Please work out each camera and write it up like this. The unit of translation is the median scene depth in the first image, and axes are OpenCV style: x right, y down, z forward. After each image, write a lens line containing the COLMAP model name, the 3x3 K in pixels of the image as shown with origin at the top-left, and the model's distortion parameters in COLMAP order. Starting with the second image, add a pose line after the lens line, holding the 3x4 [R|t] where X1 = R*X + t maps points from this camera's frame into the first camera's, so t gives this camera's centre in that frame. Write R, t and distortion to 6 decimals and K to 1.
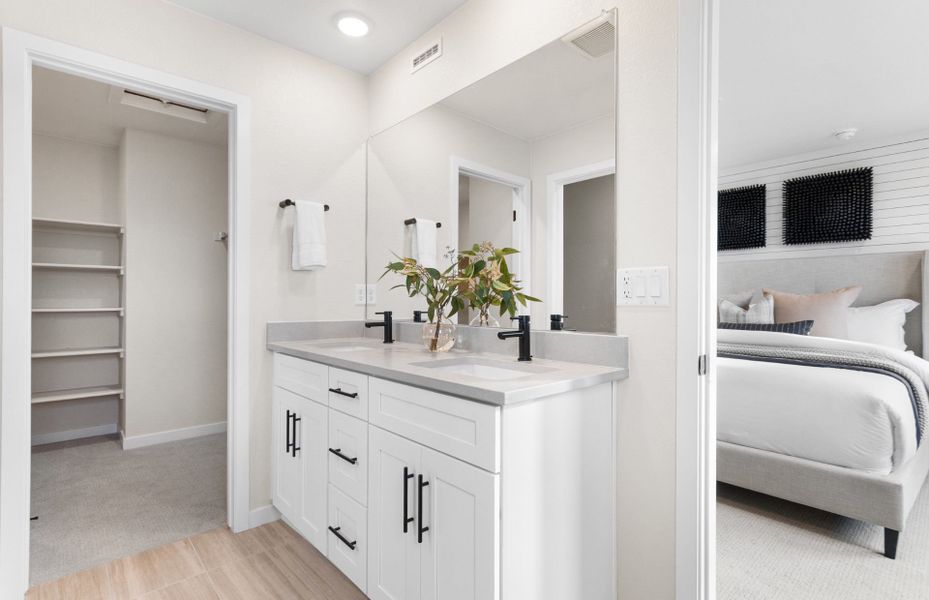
lens RADIAL K [[456.4, 0, 467.1], [0, 456.4, 295.9], [0, 0, 1]] dist [-0.001311, -0.000024]
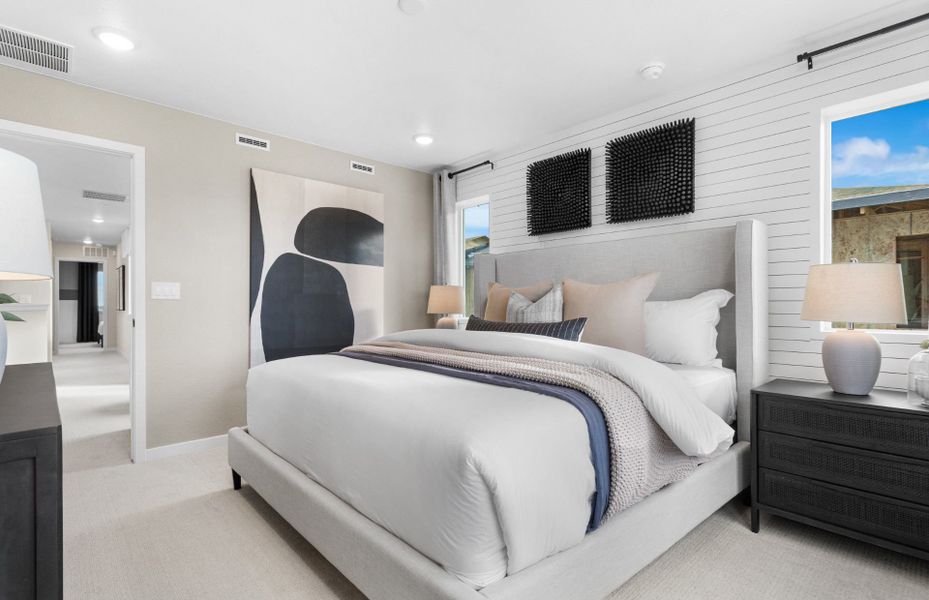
lens RADIAL K [[456.4, 0, 459.4], [0, 456.4, 303.3], [0, 0, 1]] dist [-0.001311, -0.000024]
pose [[0.999917, -0.003670, 0.012325, 0.479071], [0.003527, 0.999927, 0.011574, 0.018019], [-0.012367, -0.011530, 0.999857, 0.234085]]
